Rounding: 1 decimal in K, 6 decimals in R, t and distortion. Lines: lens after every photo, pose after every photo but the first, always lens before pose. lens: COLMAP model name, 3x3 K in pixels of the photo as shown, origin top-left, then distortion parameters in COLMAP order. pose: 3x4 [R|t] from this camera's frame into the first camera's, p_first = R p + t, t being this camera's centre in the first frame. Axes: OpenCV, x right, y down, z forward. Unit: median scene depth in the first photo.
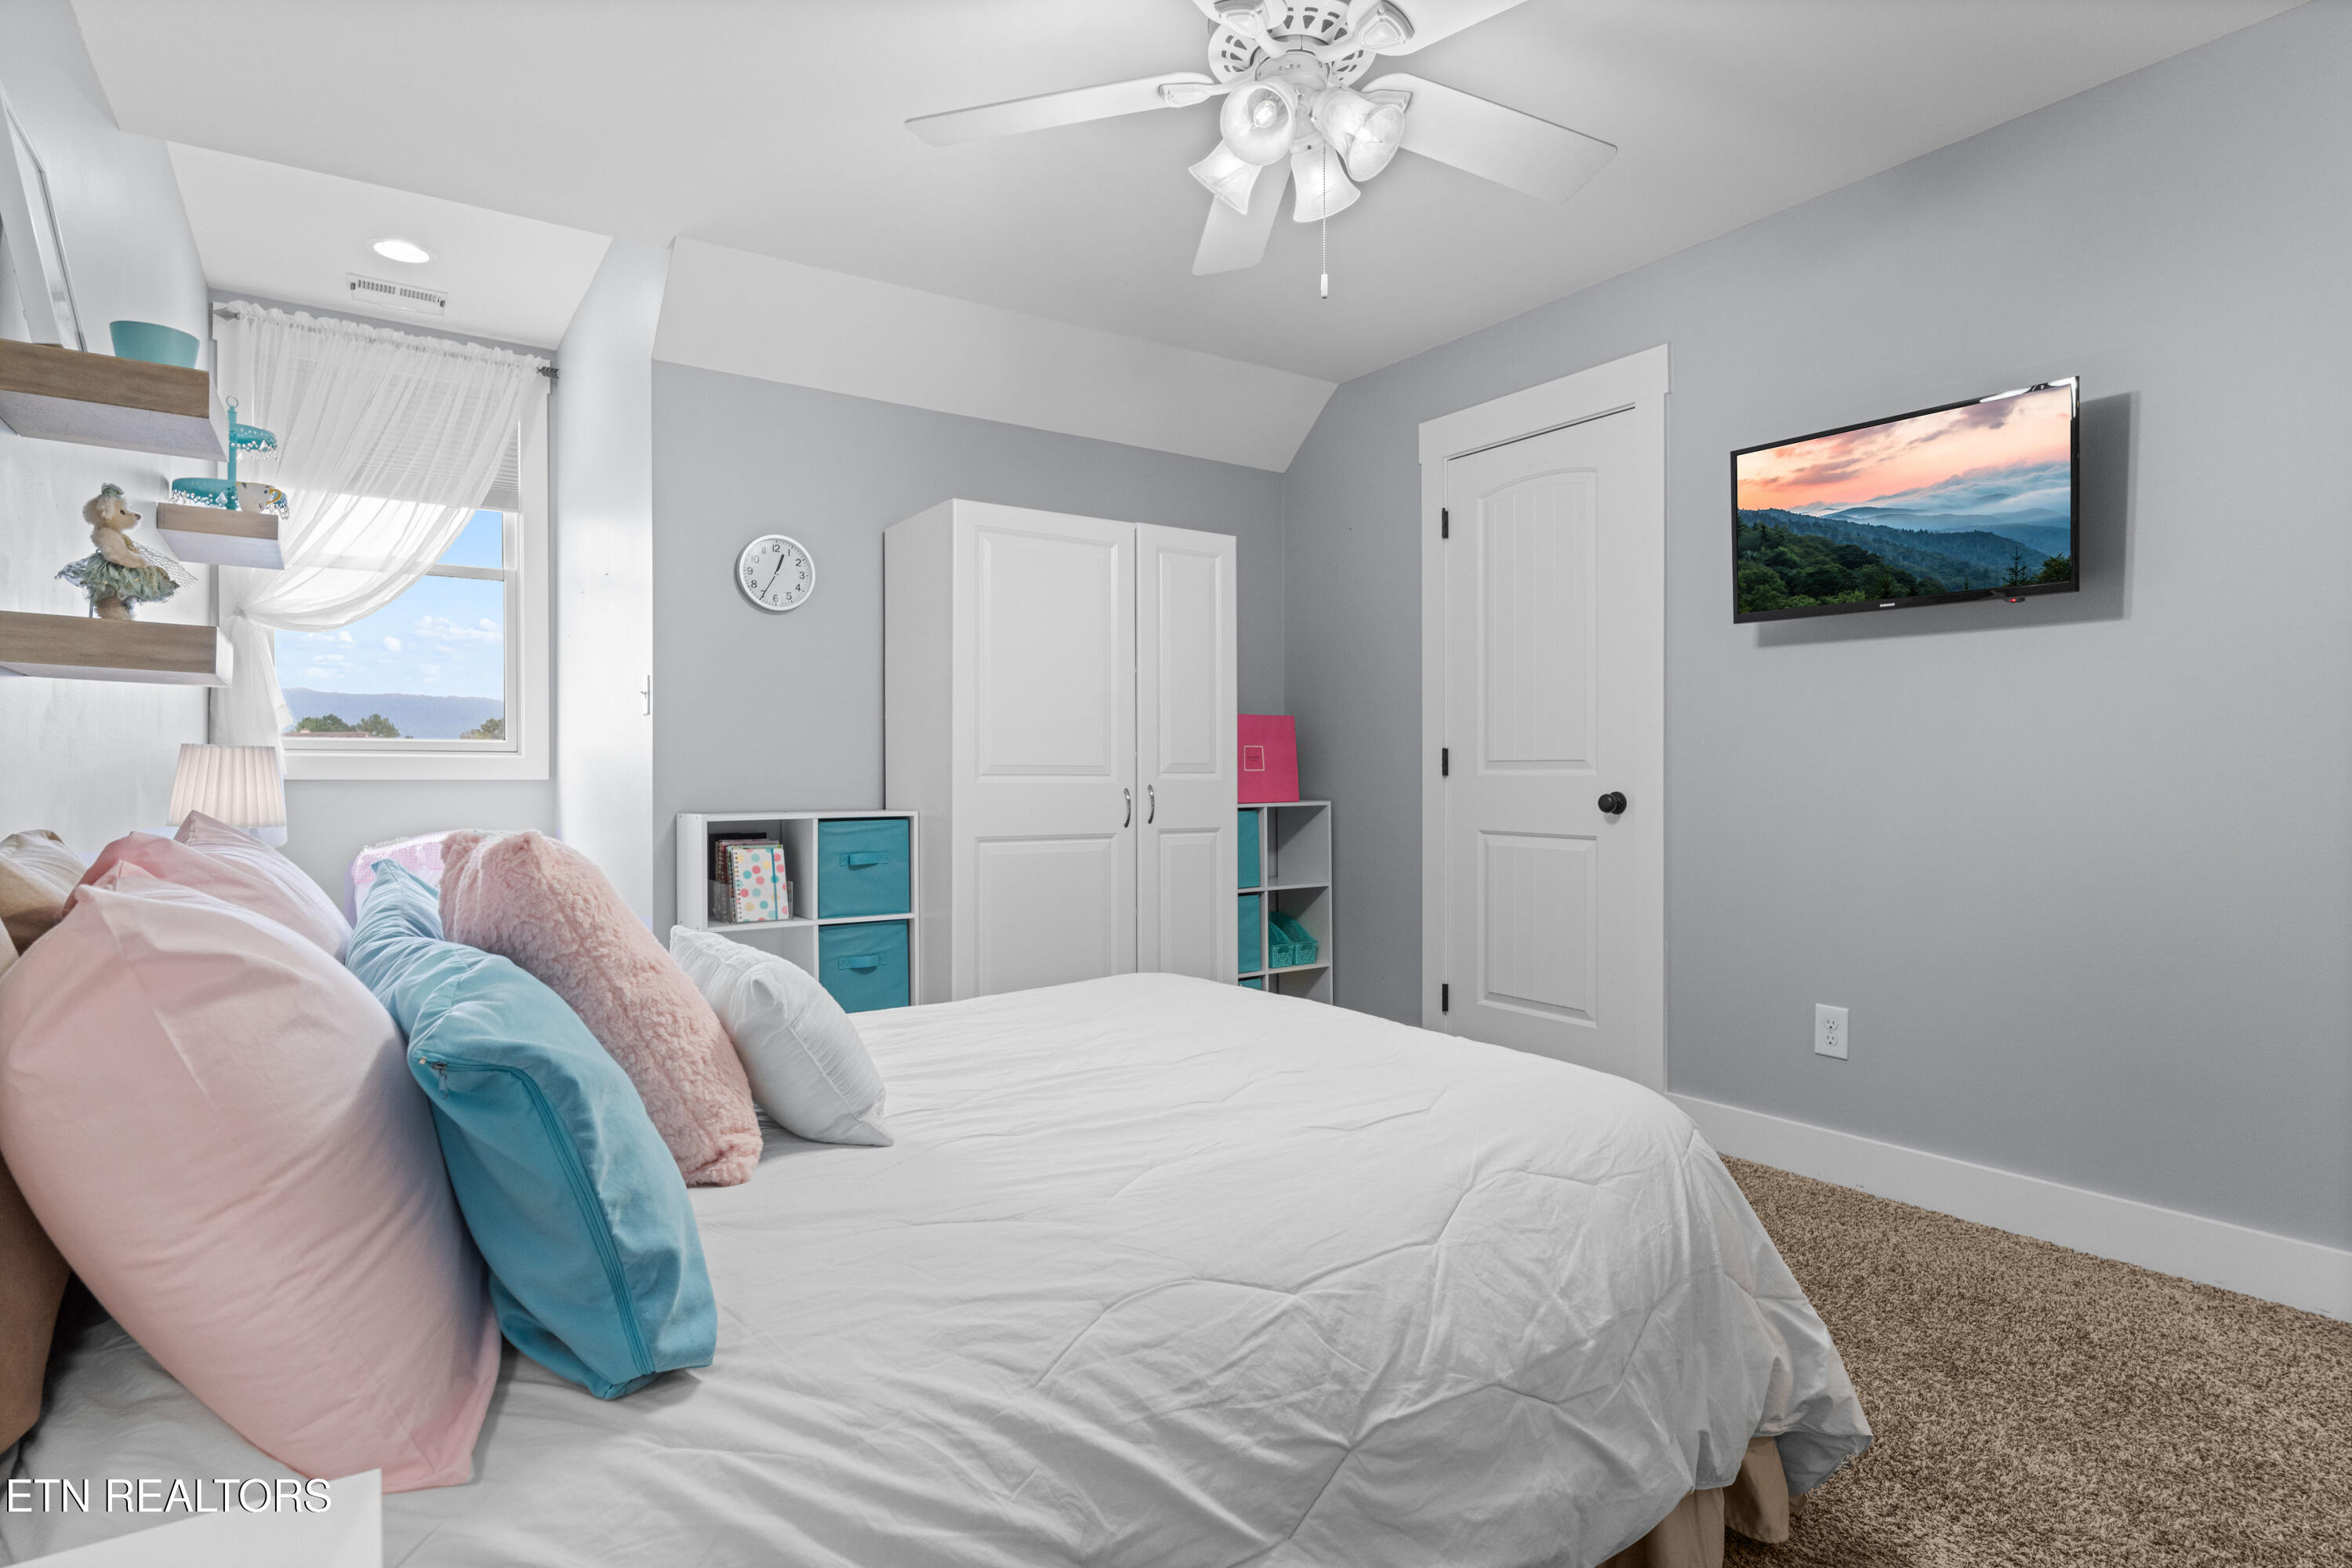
lens RADIAL K [[1165.4, 0, 1178.1], [0, 1165.4, 786.8], [0, 0, 1]] dist [-0.007266, 0.003356]
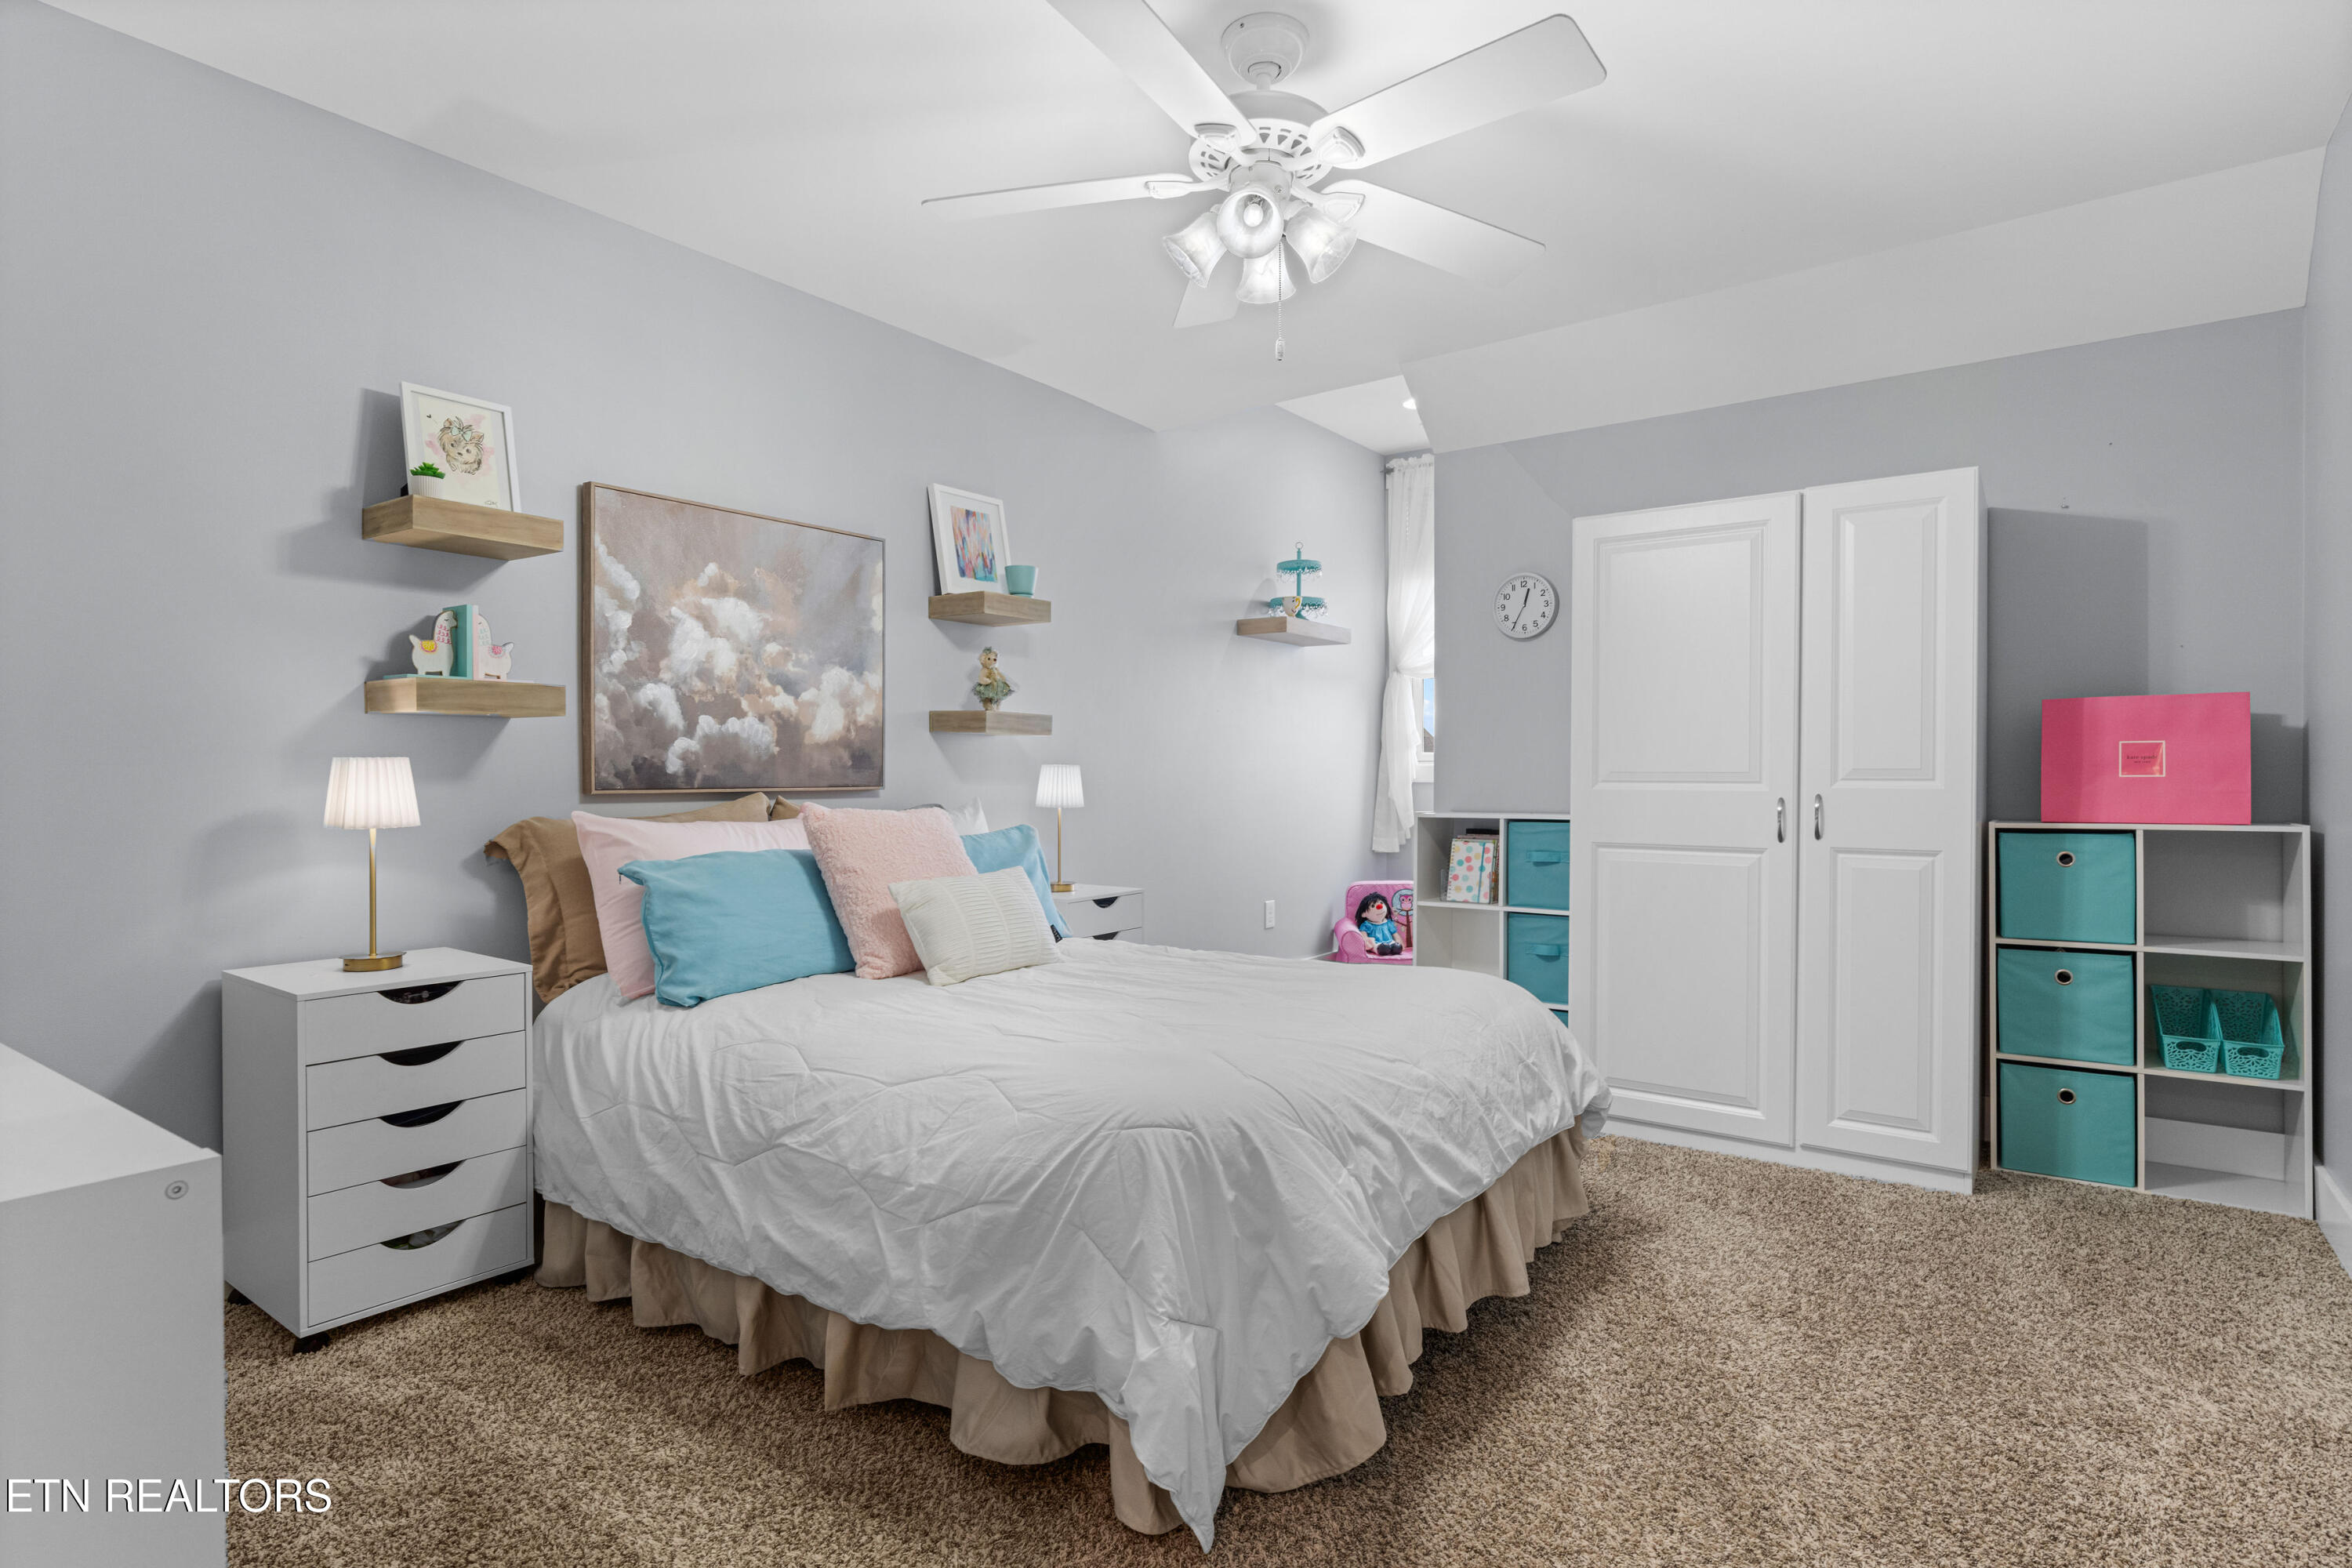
lens RADIAL K [[1165.4, 0, 1185.0], [0, 1165.4, 780.6], [0, 0, 1]] dist [-0.007266, 0.003356]
pose [[0.360182, 0.004200, -0.932873, 0.653138], [-0.010522, 0.999945, 0.000439, -0.007822], [0.932823, 0.009658, 0.360206, 0.289841]]
